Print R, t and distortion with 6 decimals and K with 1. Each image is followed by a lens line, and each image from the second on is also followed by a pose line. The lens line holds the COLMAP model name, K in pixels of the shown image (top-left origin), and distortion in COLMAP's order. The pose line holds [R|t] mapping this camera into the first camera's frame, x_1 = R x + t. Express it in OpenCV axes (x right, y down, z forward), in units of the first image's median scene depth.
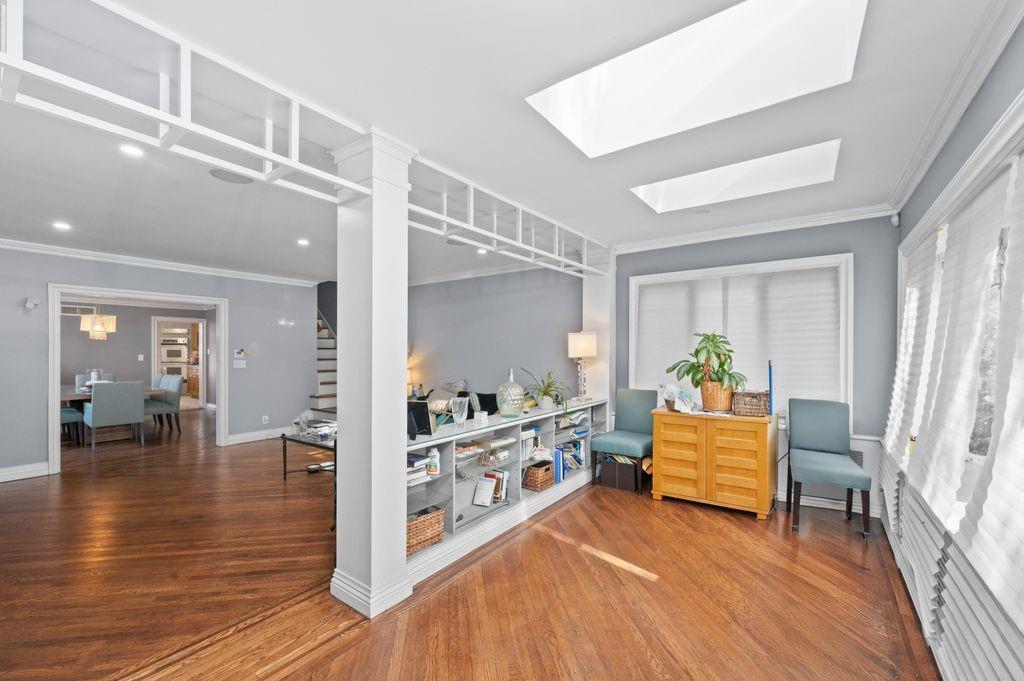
lens RADIAL K [[411.4, 0, 516.2], [0, 411.4, 352.4], [0, 0, 1]] dist [-0.000961, -0.000203]
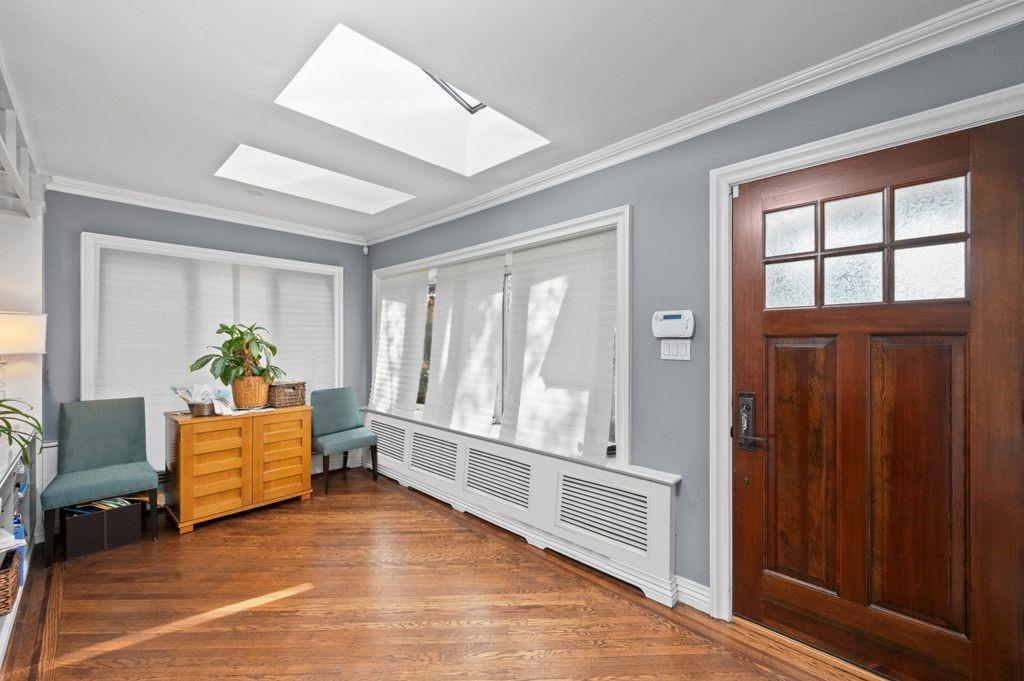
lens RADIAL K [[409.5, 0, 511.3], [0, 409.5, 345.3], [0, 0, 1]] dist [0.000655, -0.000030]
pose [[0.142722, -0.002936, 0.989758, -0.718692], [0.004248, 0.999988, 0.002354, 0.001010], [-0.989754, 0.003869, 0.142733, 0.571395]]
